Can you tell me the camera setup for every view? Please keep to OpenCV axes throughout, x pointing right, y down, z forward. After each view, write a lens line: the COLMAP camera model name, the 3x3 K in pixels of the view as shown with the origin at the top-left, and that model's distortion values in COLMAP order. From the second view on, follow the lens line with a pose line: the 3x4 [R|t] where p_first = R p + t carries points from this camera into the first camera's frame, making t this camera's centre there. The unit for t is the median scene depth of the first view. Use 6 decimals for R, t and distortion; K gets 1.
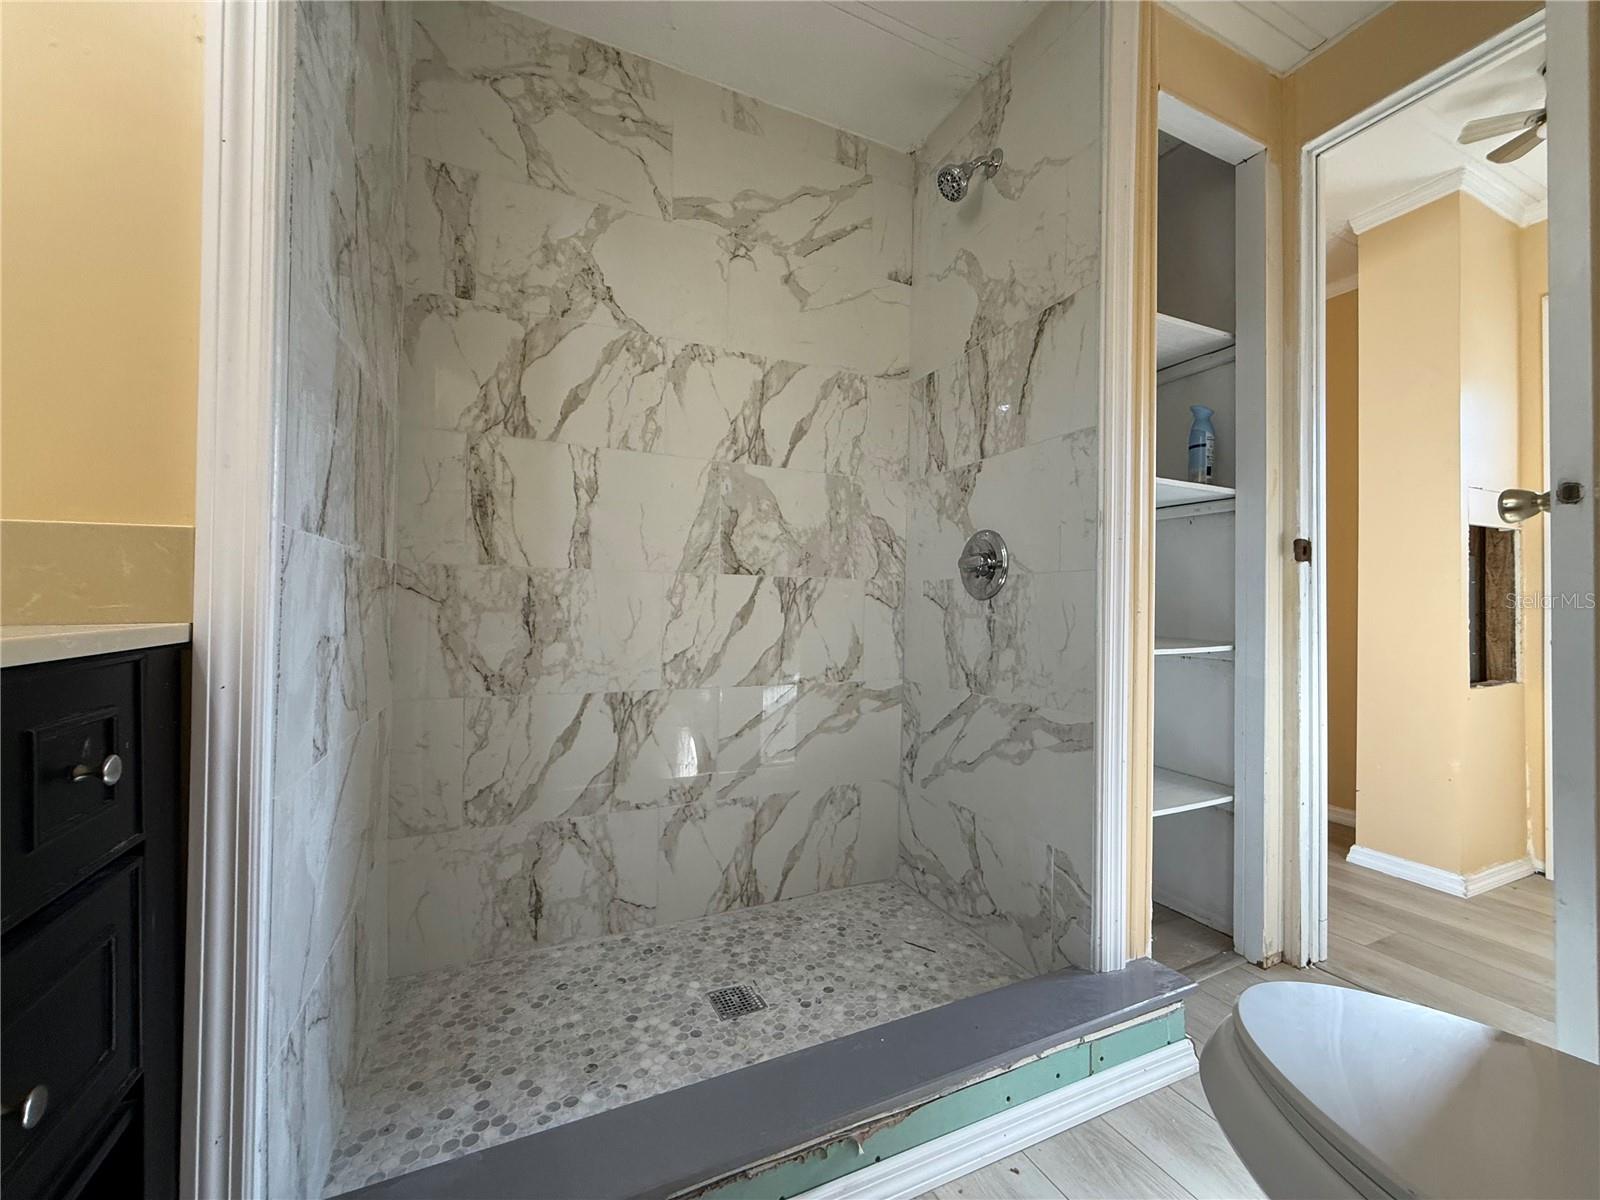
lens RADIAL K [[637.4, 0, 795.6], [0, 637.4, 597.0], [0, 0, 1]] dist [-0.002022, 0.000771]
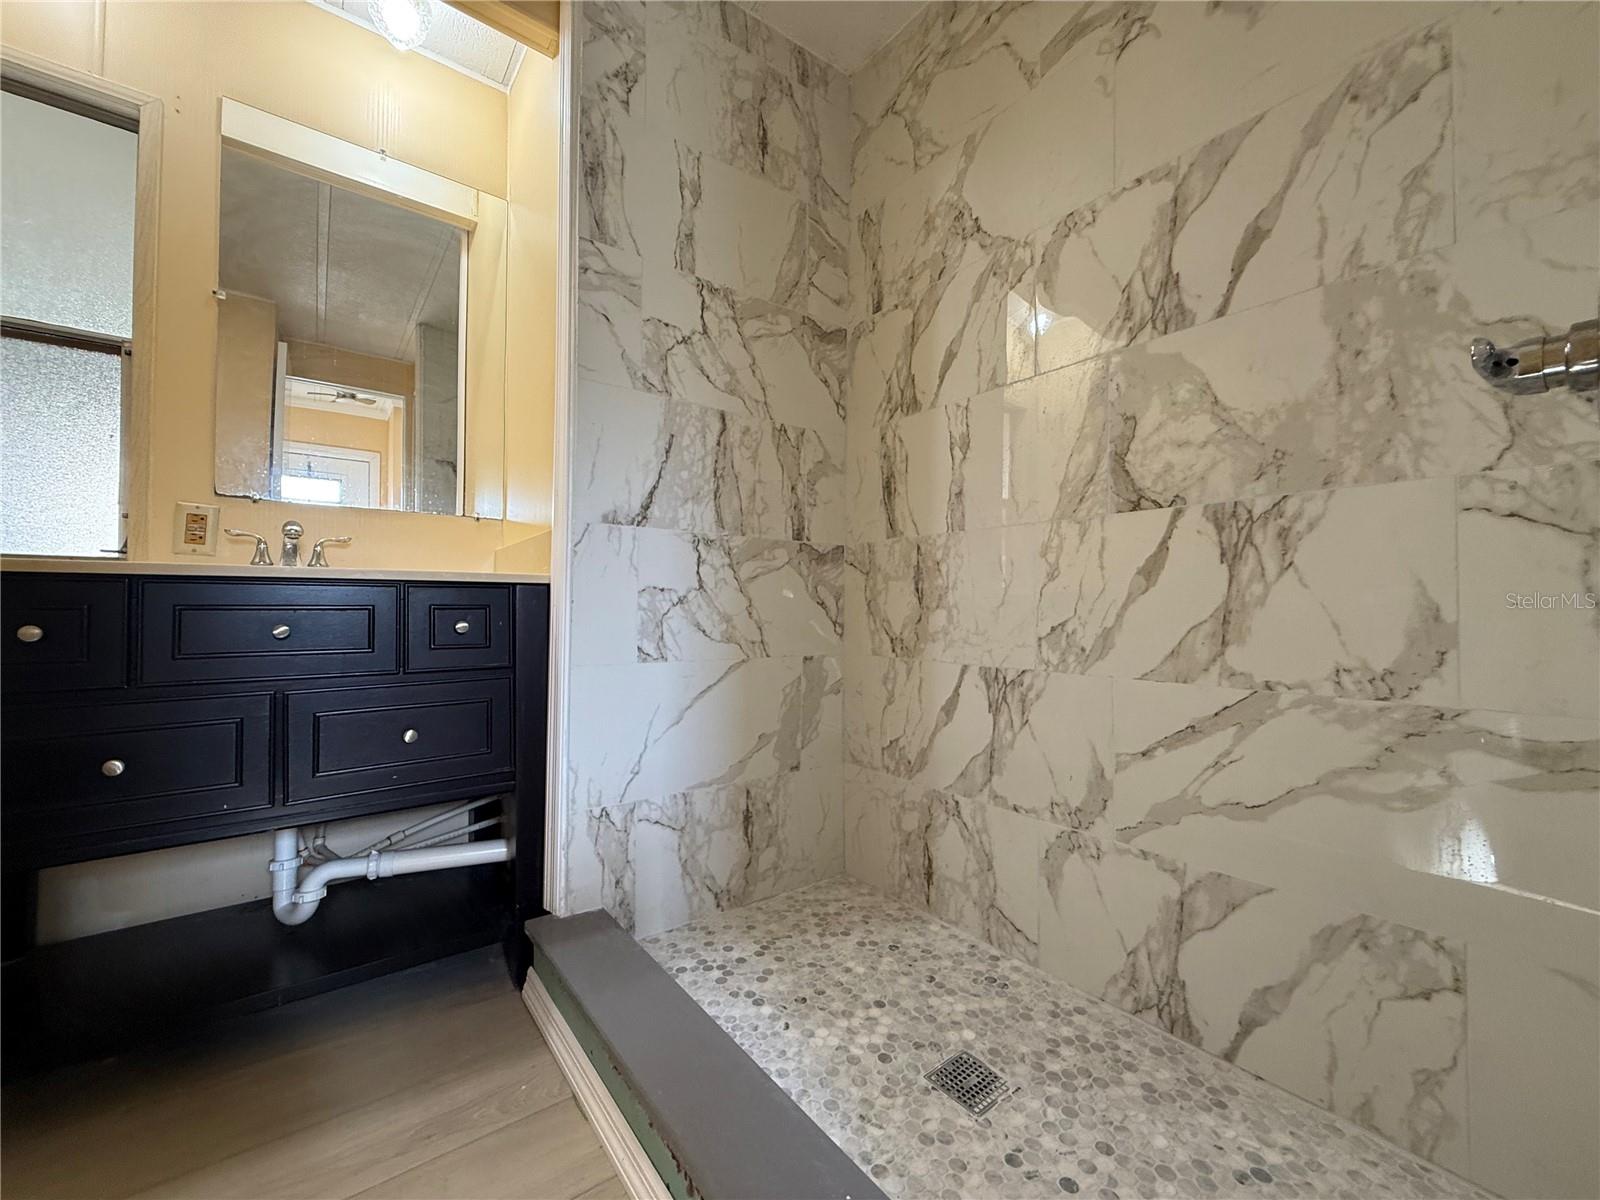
lens RADIAL K [[637.4, 0, 795.6], [0, 637.4, 597.0], [0, 0, 1]] dist [-0.002022, 0.000771]
pose [[0.213974, -0.031173, -0.976342, 0.528582], [0.010224, 0.999507, -0.029672, 0.077895], [0.976786, -0.003633, 0.214187, 0.561842]]
